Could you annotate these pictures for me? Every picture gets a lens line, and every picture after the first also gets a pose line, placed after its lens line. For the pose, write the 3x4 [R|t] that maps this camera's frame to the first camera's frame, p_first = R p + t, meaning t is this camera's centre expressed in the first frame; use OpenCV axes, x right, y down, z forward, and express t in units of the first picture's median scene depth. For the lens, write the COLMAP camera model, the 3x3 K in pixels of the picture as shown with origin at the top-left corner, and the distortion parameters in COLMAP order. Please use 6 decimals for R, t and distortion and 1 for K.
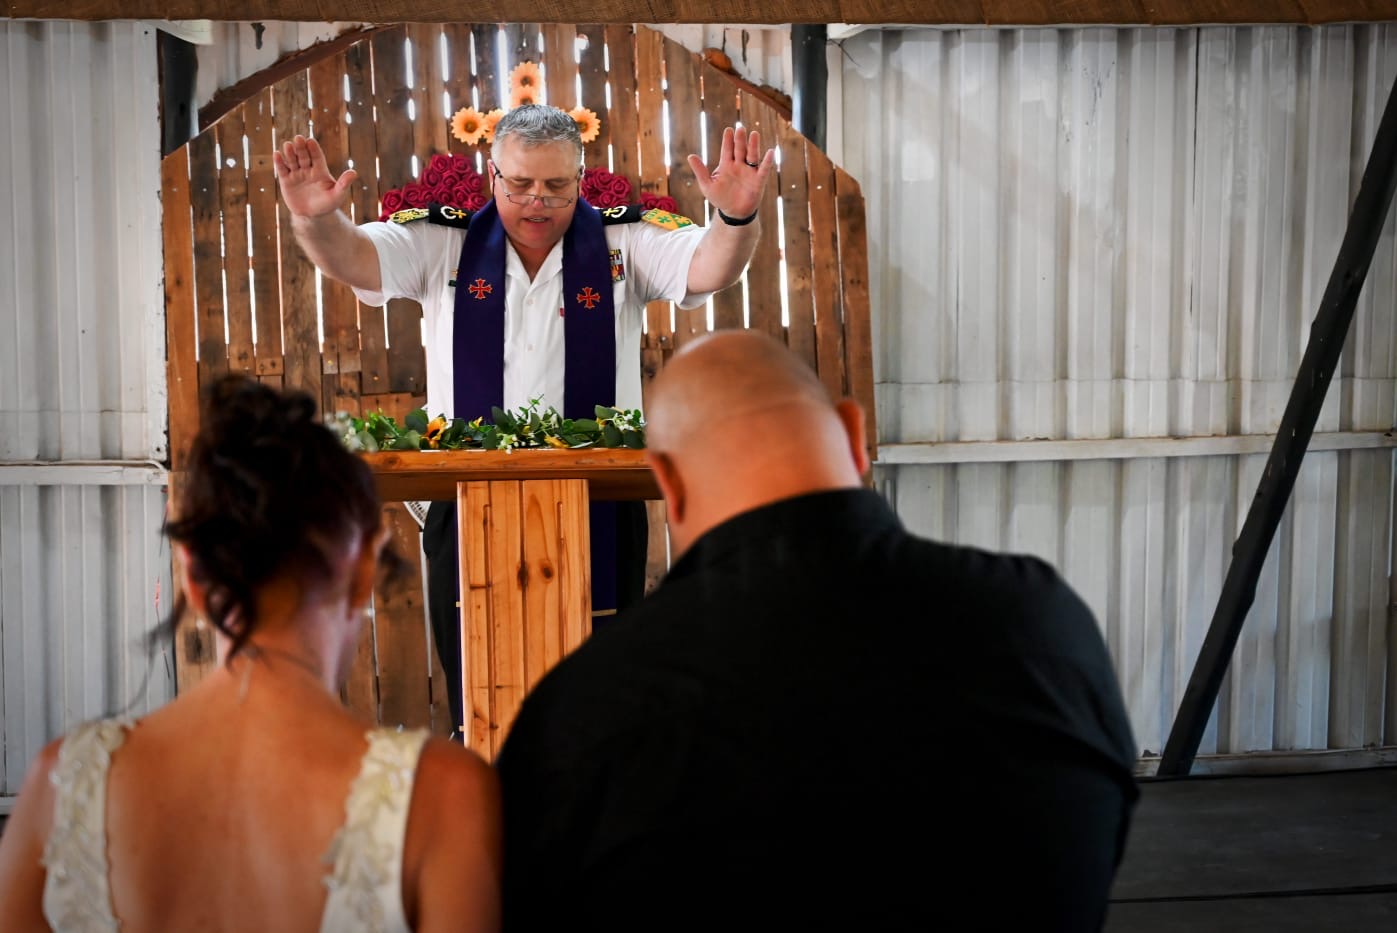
lens RADIAL K [[2671.4, 0, 698.5], [0, 2671.4, 466.5], [0, 0, 1]] dist [-0.039855, 0.094227]
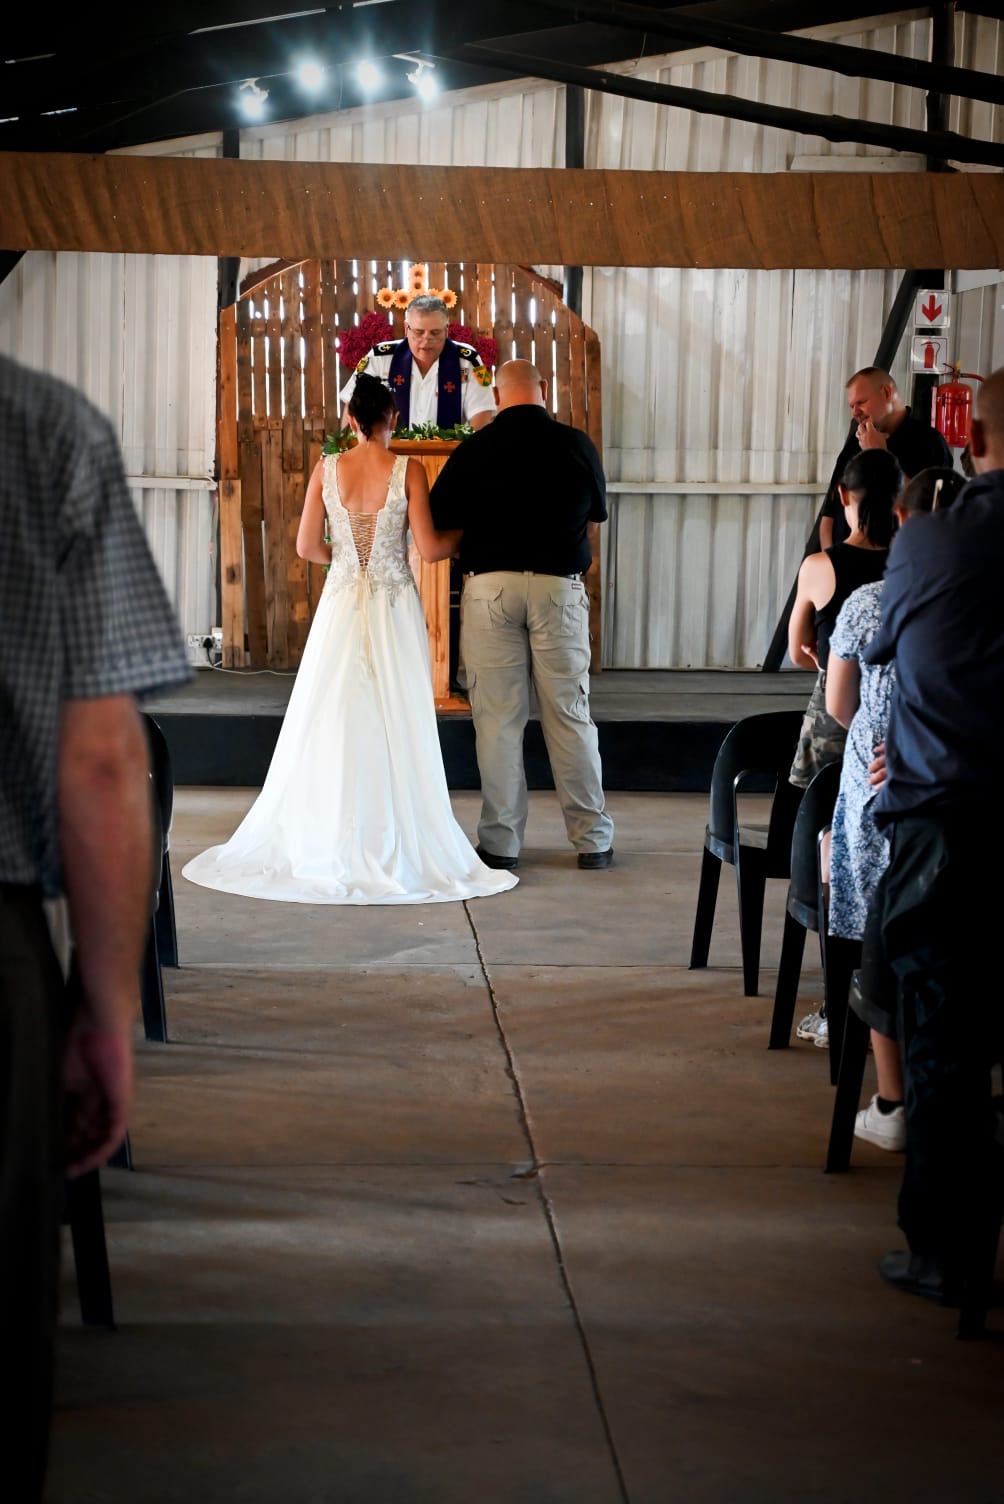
lens RADIAL K [[2889.3, 0, 502.0], [0, 2889.3, 752.0], [0, 0, 1]] dist [-0.043737, 0.133737]
pose [[0.999506, 0.028483, -0.013276, 0.028618], [-0.027923, 0.998784, 0.040640, 0.099747], [0.014418, -0.040249, 0.999086, -0.975119]]
